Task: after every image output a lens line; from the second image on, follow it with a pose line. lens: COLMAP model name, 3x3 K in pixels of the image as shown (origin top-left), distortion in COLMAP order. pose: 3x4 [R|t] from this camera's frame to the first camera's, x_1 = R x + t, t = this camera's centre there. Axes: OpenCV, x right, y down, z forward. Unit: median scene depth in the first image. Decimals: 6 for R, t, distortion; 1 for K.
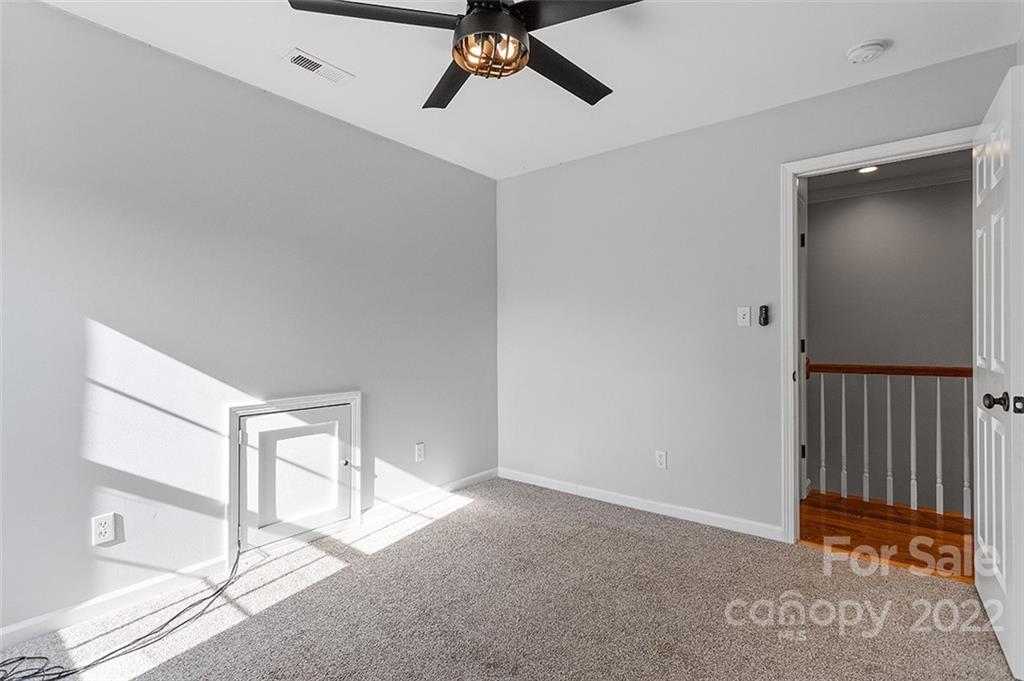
lens RADIAL K [[483.2, 0, 514.6], [0, 483.2, 329.7], [0, 0, 1]] dist [-0.014762, 0.000227]
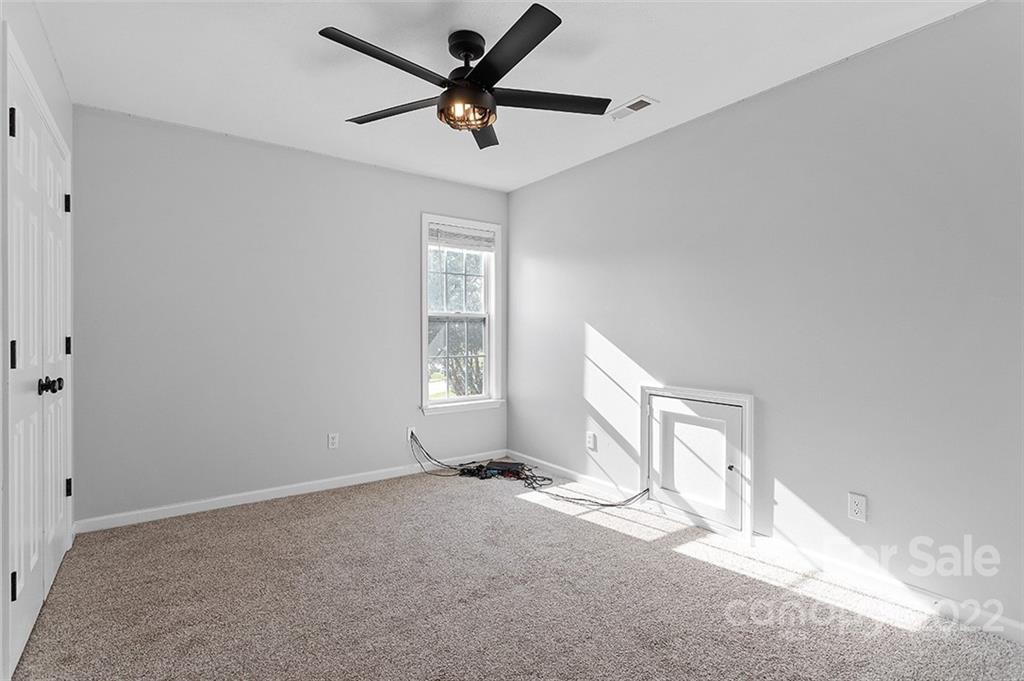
lens RADIAL K [[483.2, 0, 514.6], [0, 483.2, 329.7], [0, 0, 1]] dist [-0.014762, 0.000227]
pose [[-0.285630, -0.010479, -0.958283, 0.752450], [0.011266, 0.999834, -0.014291, 0.017730], [0.958274, -0.014878, -0.285464, 0.966569]]
